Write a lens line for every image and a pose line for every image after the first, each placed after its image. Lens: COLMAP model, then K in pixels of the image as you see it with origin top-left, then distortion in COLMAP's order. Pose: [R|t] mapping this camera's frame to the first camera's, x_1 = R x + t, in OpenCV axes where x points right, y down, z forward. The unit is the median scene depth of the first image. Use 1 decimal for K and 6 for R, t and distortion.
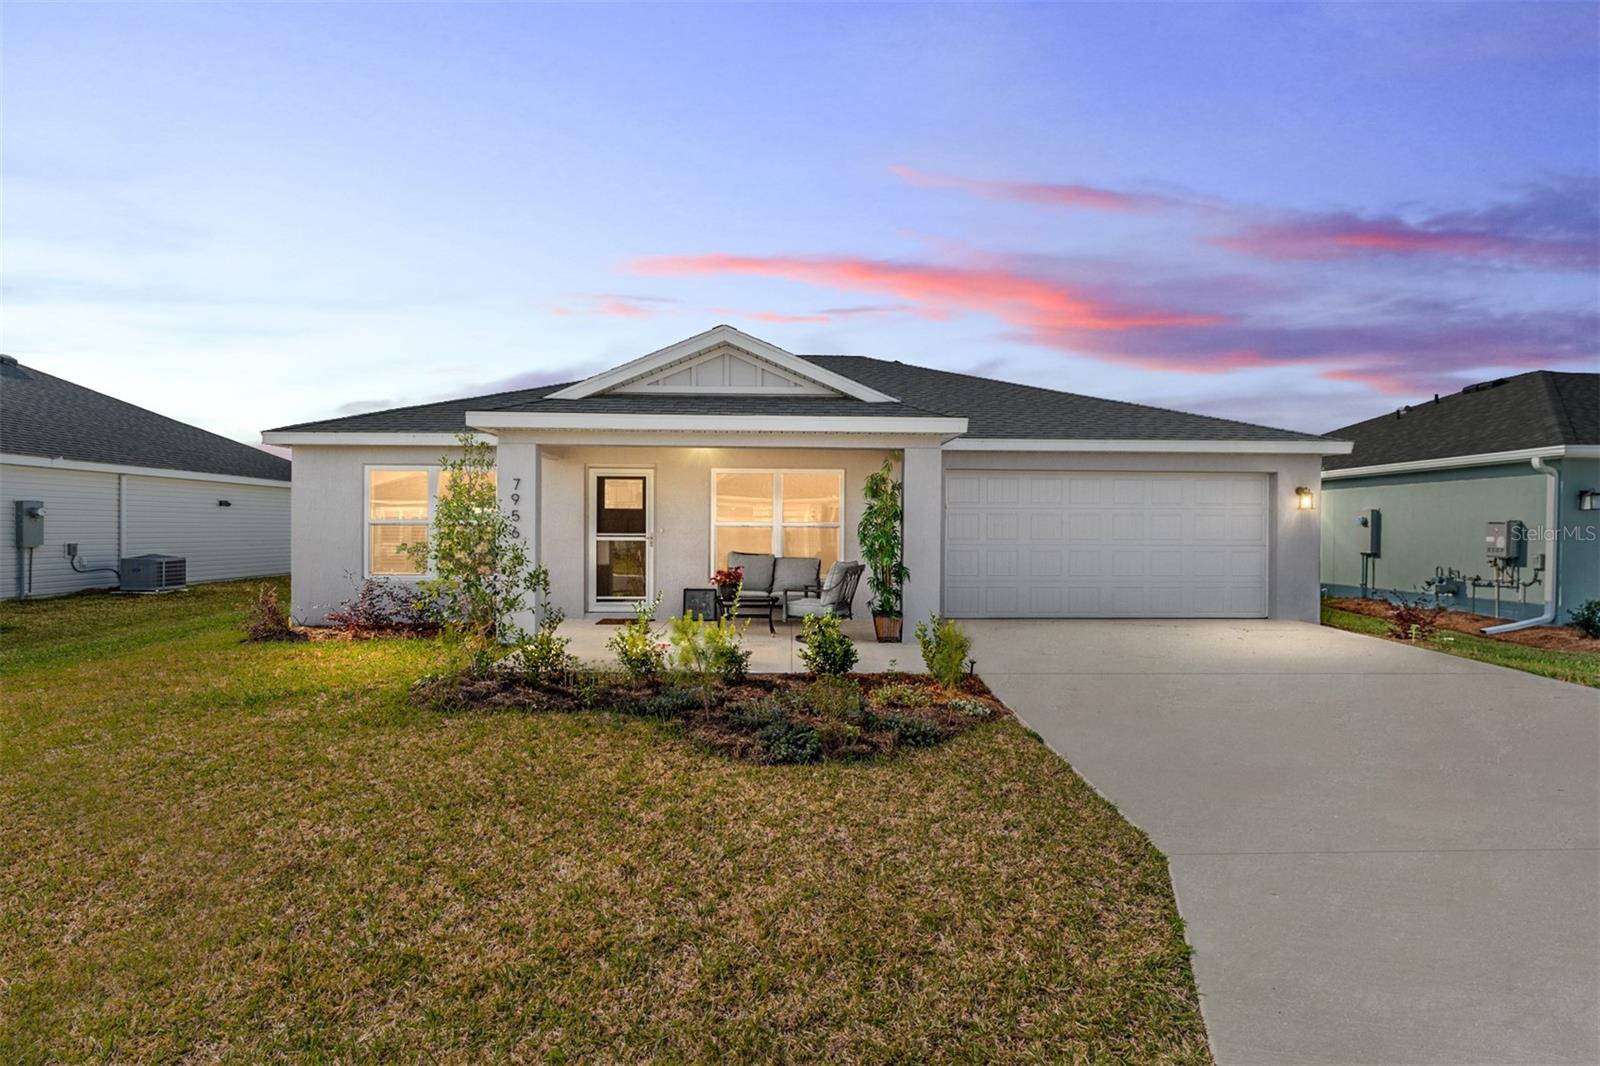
lens RADIAL K [[773.1, 0, 800.0], [0, 773.1, 533.0], [0, 0, 1]] dist [-0.000985, -0.000197]
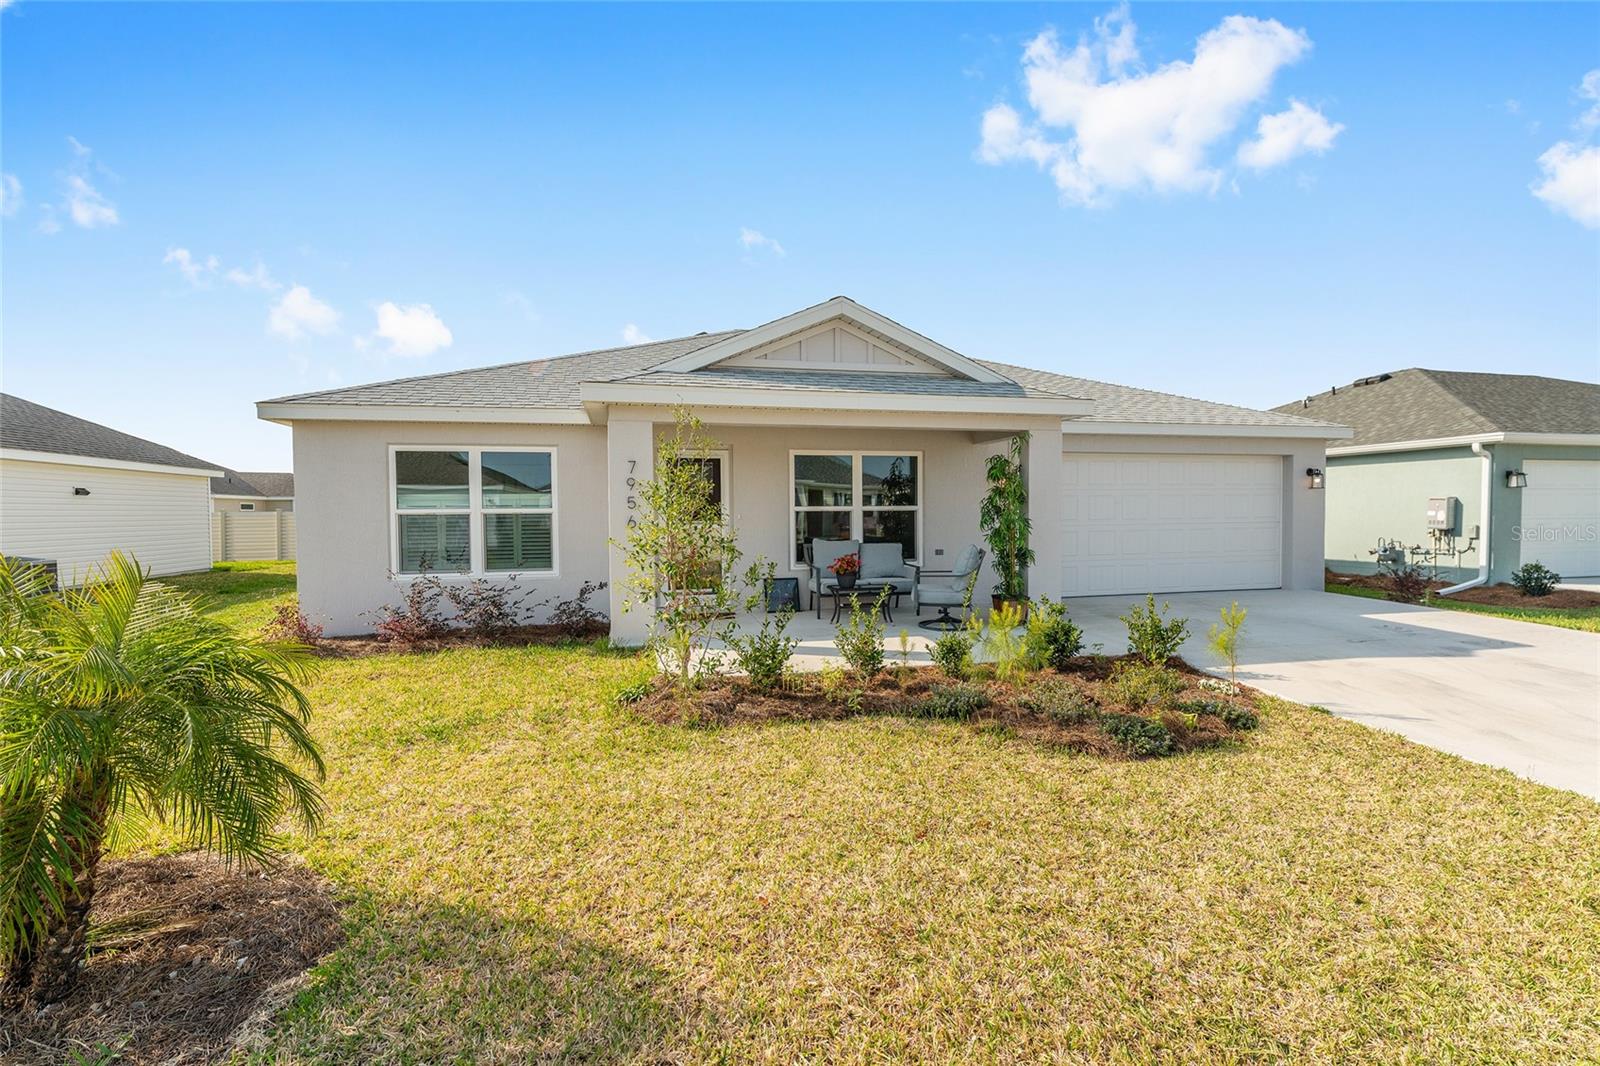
lens RADIAL K [[774.7, 0, 800.0], [0, 774.7, 533.0], [0, 0, 1]] dist [-0.000761, -0.000276]
pose [[0.976728, -0.019685, 0.213578, -0.298457], [0.014994, 0.999610, 0.023562, -0.004356], [-0.213958, -0.019811, 0.976642, 0.073507]]
